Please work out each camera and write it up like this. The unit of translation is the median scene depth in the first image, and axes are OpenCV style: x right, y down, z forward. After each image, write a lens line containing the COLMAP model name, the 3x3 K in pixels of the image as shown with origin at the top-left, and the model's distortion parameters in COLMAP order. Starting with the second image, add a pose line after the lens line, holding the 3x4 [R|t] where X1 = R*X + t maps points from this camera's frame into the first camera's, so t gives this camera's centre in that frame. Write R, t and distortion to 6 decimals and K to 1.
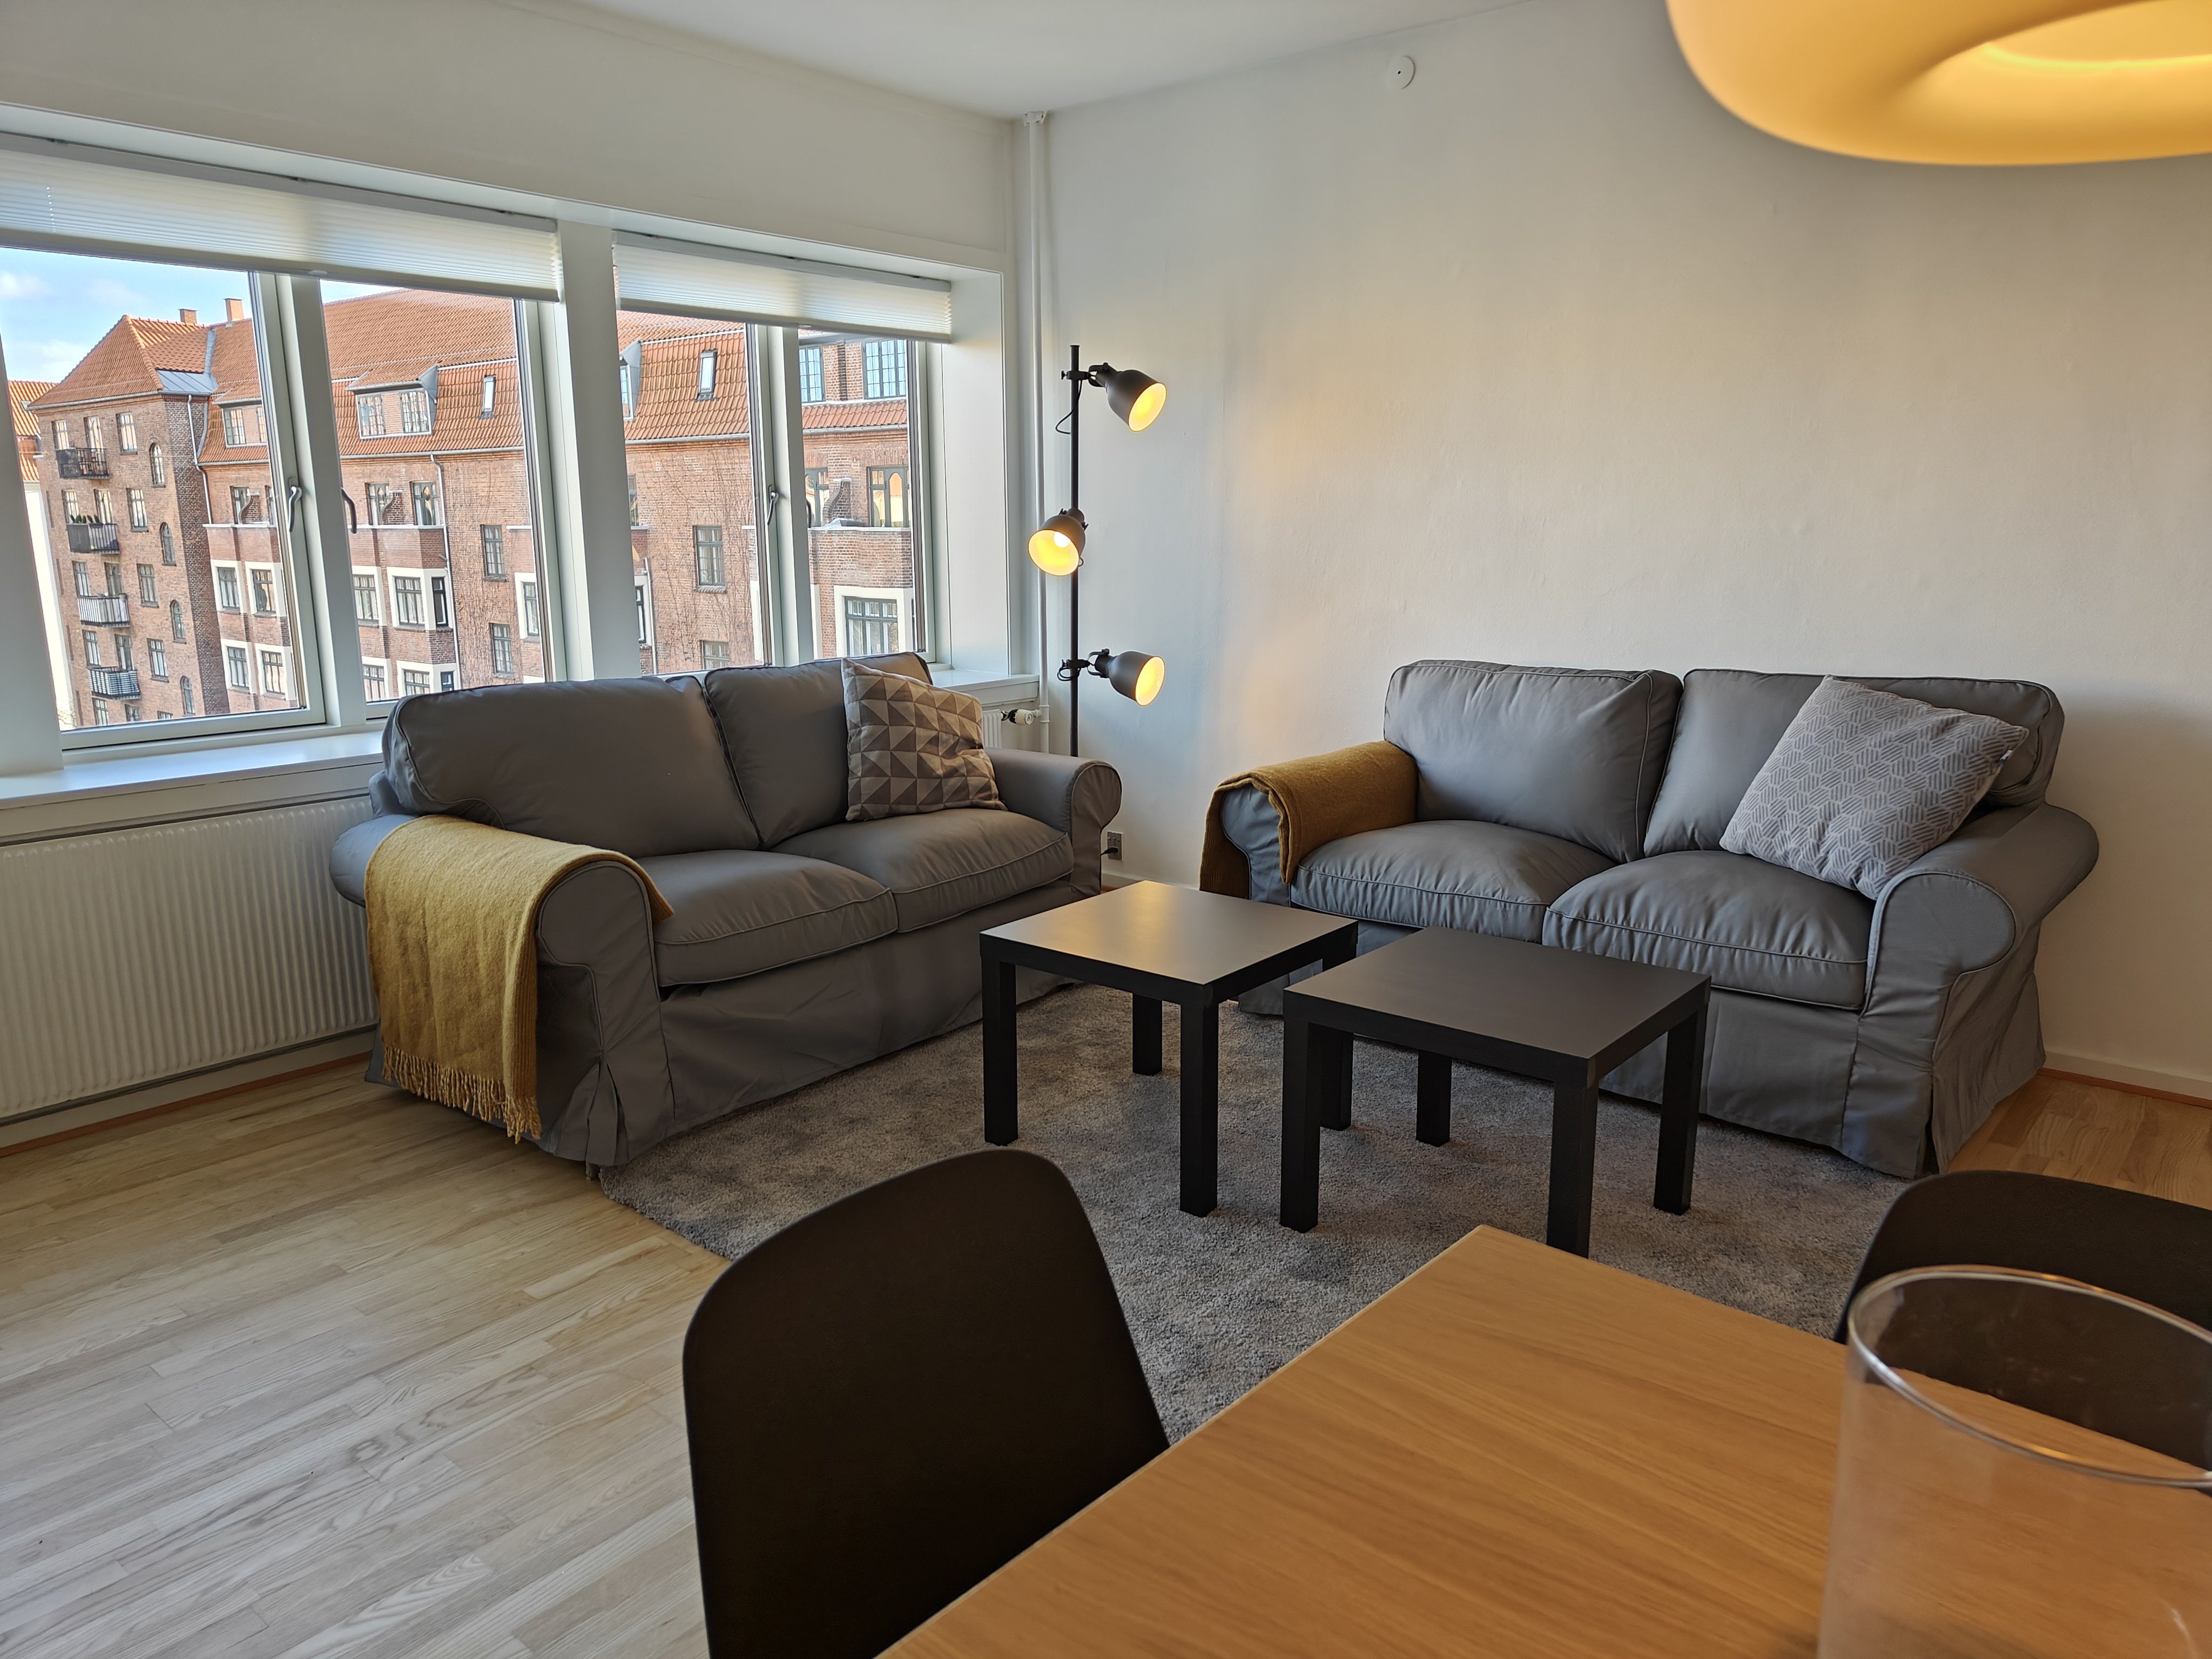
lens RADIAL K [[1526.5, 0, 1106.0], [0, 1526.5, 829.5], [0, 0, 1]] dist [0.045362, -0.034990]
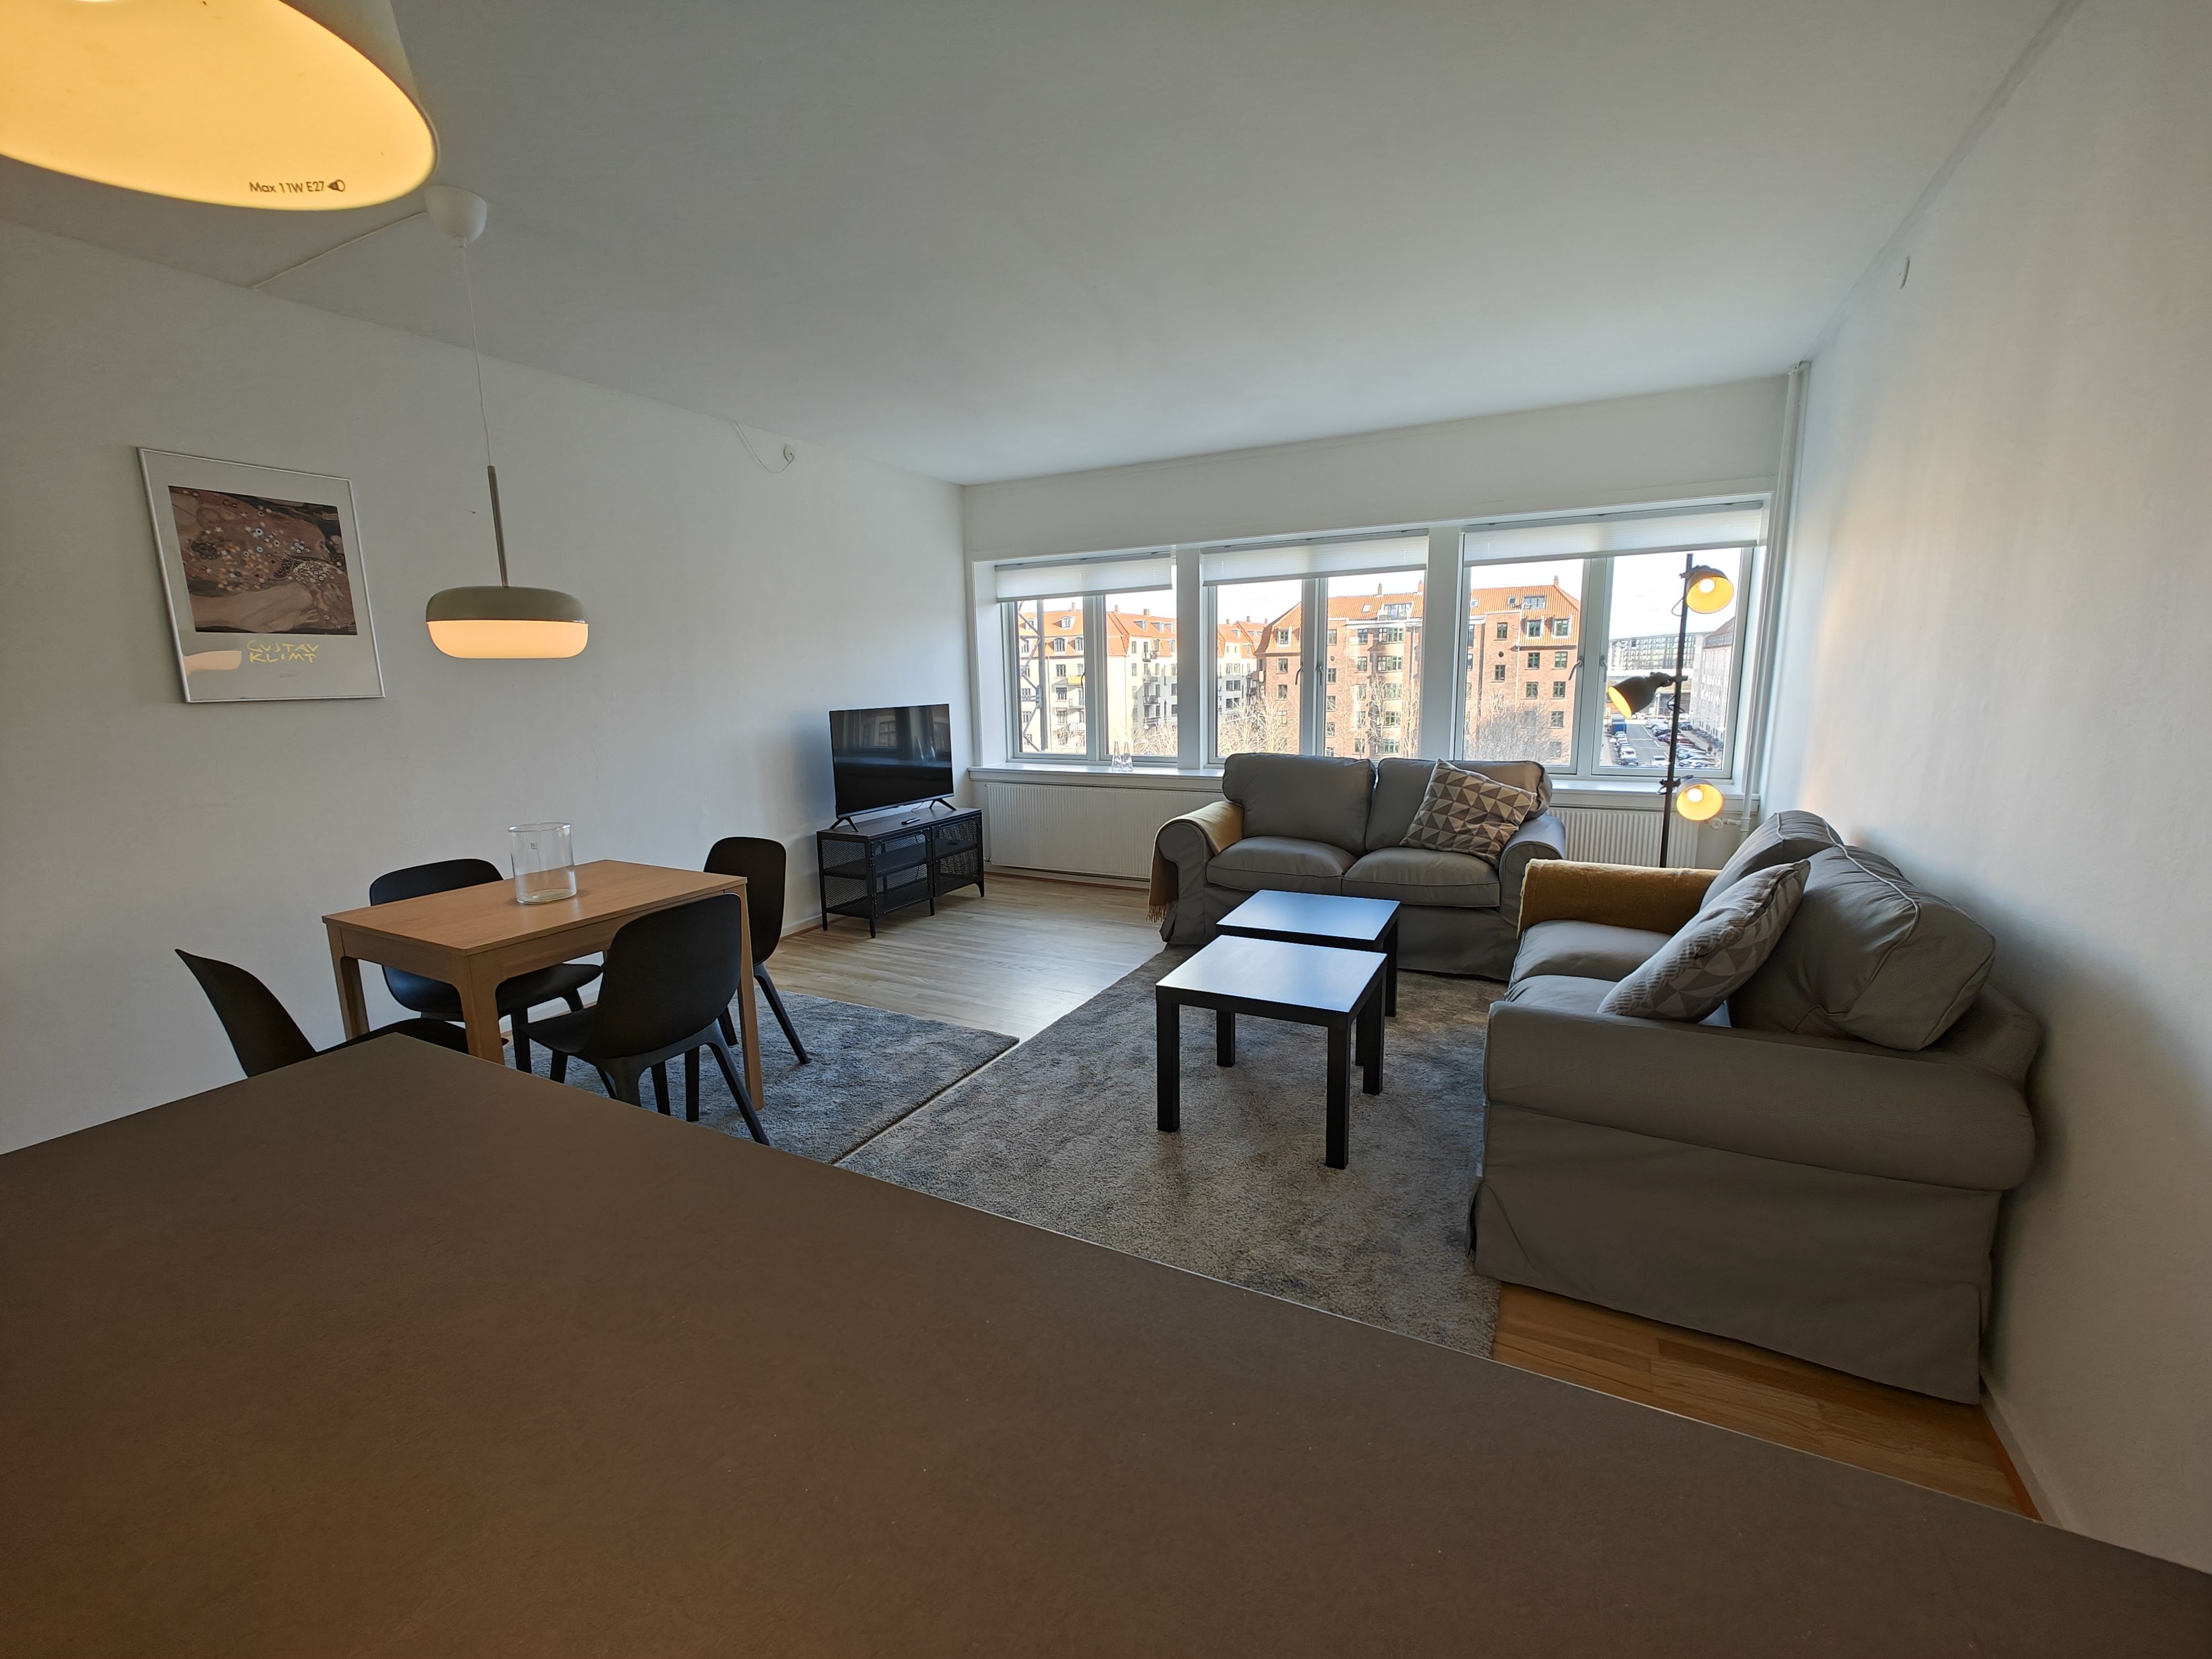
lens RADIAL K [[935.0, 0, 1106.0], [0, 935.0, 829.5], [0, 0, 1]] dist [0.002066, 0.000380]
pose [[0.215079, 0.163079, -0.962884, 0.784206], [-0.178341, 0.975938, 0.125454, -0.095952], [0.960175, 0.144740, 0.238987, 0.370707]]
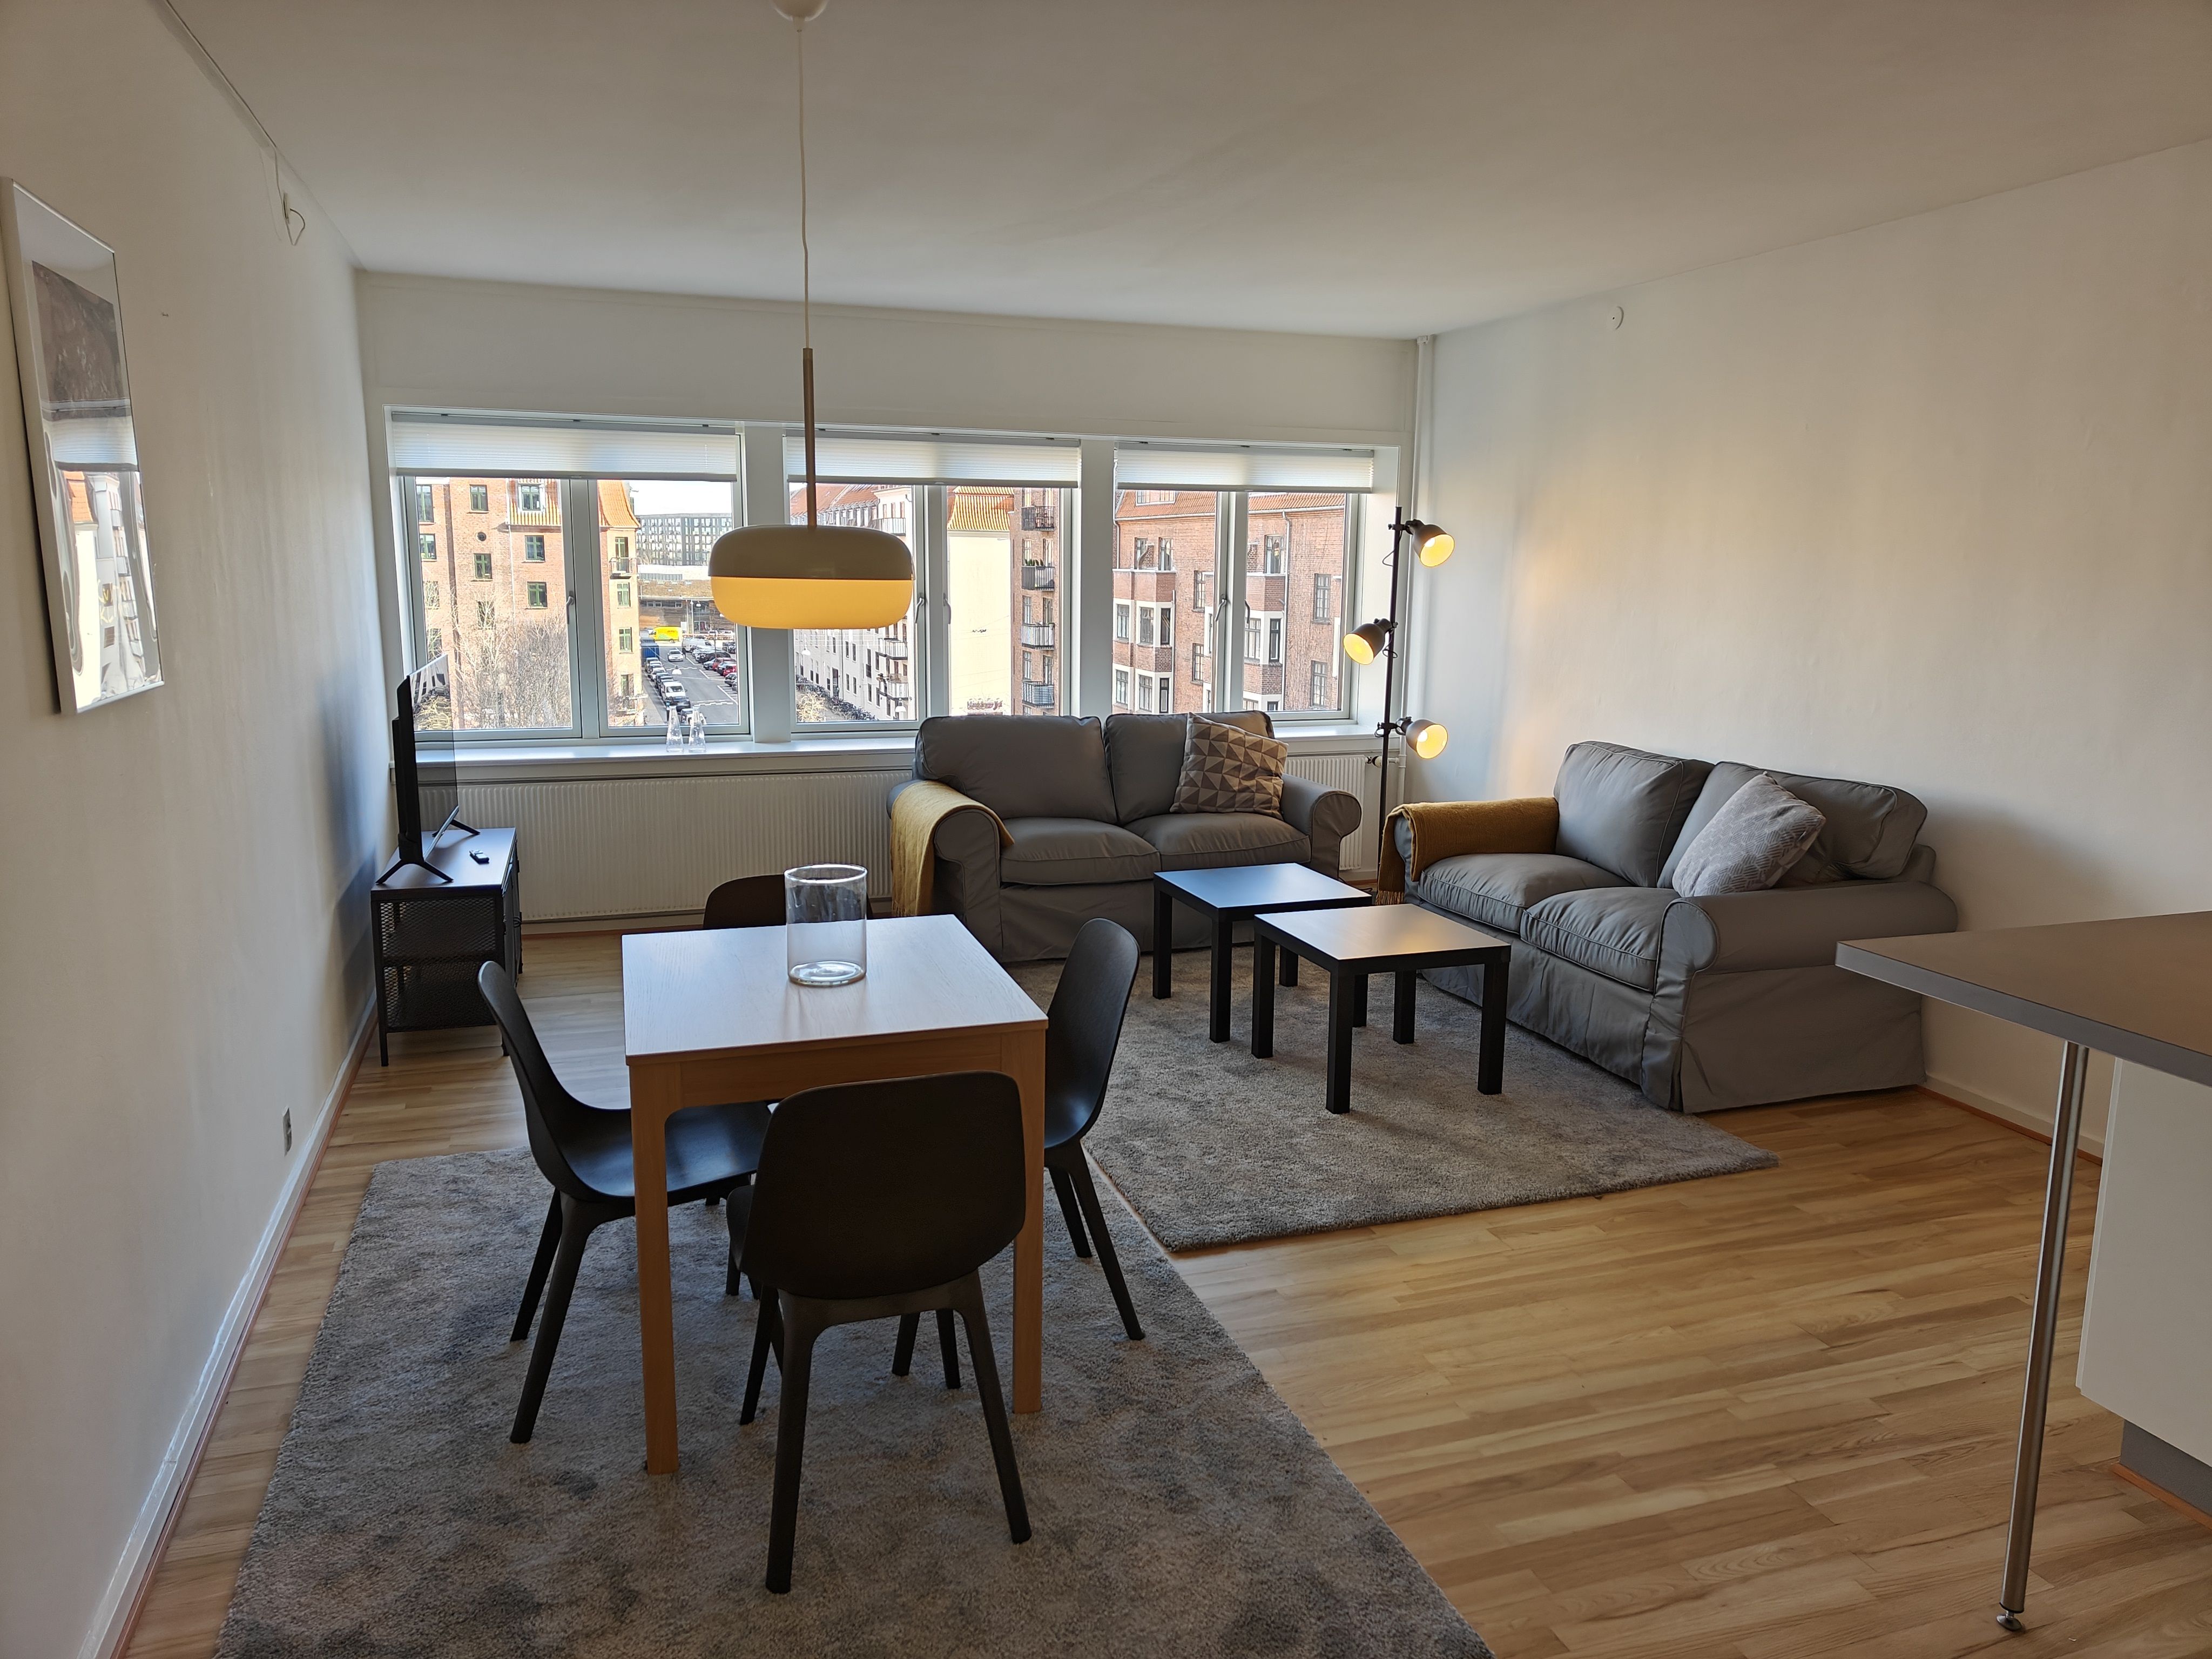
lens RADIAL K [[1526.5, 0, 1106.0], [0, 1526.5, 829.5], [0, 0, 1]] dist [0.045362, -0.034990]
pose [[0.857246, 0.105013, -0.504086, 0.553342], [-0.118961, 0.992889, 0.004536, 0.012556], [0.500977, 0.056078, 0.863642, -0.399054]]
